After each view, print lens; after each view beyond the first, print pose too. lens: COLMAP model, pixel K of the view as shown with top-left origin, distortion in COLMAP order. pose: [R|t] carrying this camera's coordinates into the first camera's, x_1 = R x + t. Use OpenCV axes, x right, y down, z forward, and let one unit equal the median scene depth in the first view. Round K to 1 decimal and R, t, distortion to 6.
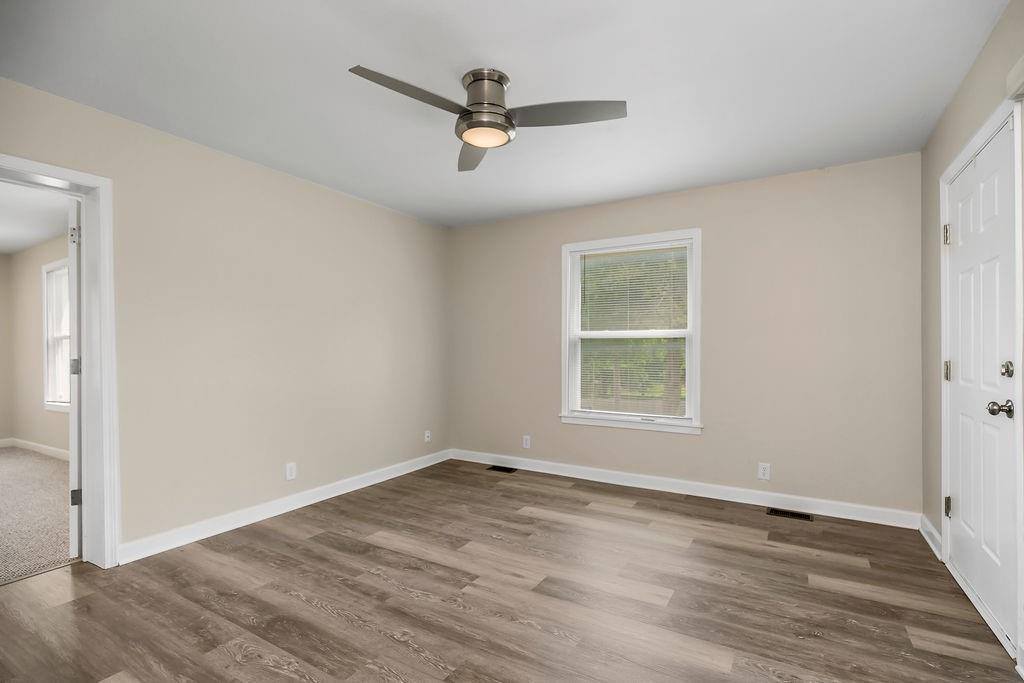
lens RADIAL K [[479.9, 0, 516.8], [0, 479.9, 346.9], [0, 0, 1]] dist [-0.003081, 0.000636]
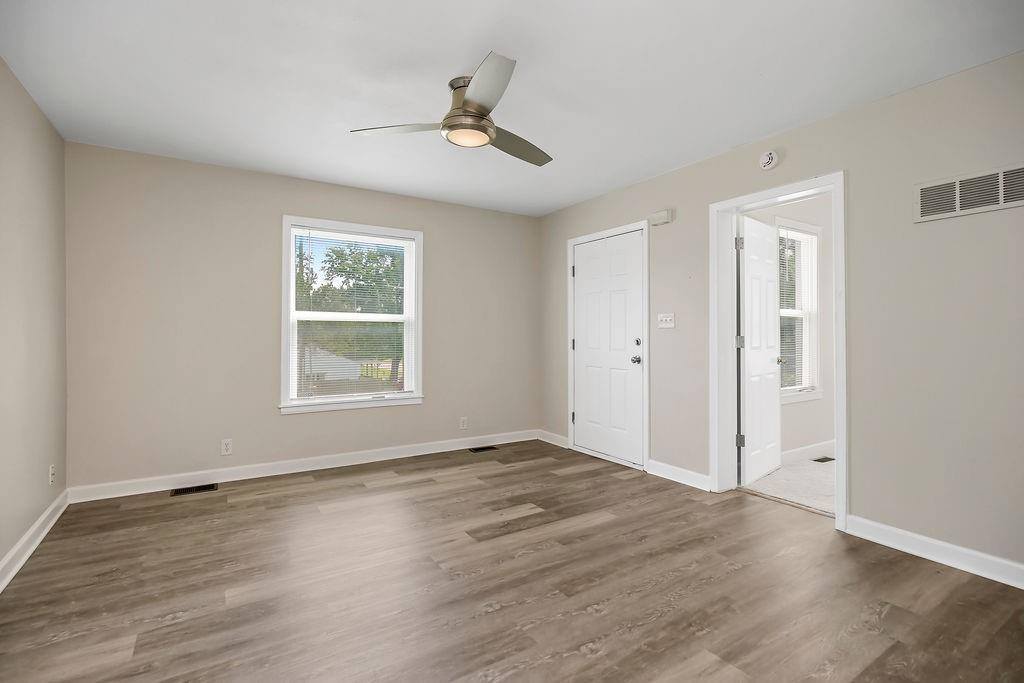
lens RADIAL K [[479.9, 0, 516.2], [0, 479.9, 336.3], [0, 0, 1]] dist [-0.003081, 0.000636]
pose [[0.441840, -0.003831, 0.897086, -0.608998], [-0.006414, 0.999952, 0.007429, 0.004015], [-0.897071, -0.009036, 0.441794, 0.265351]]
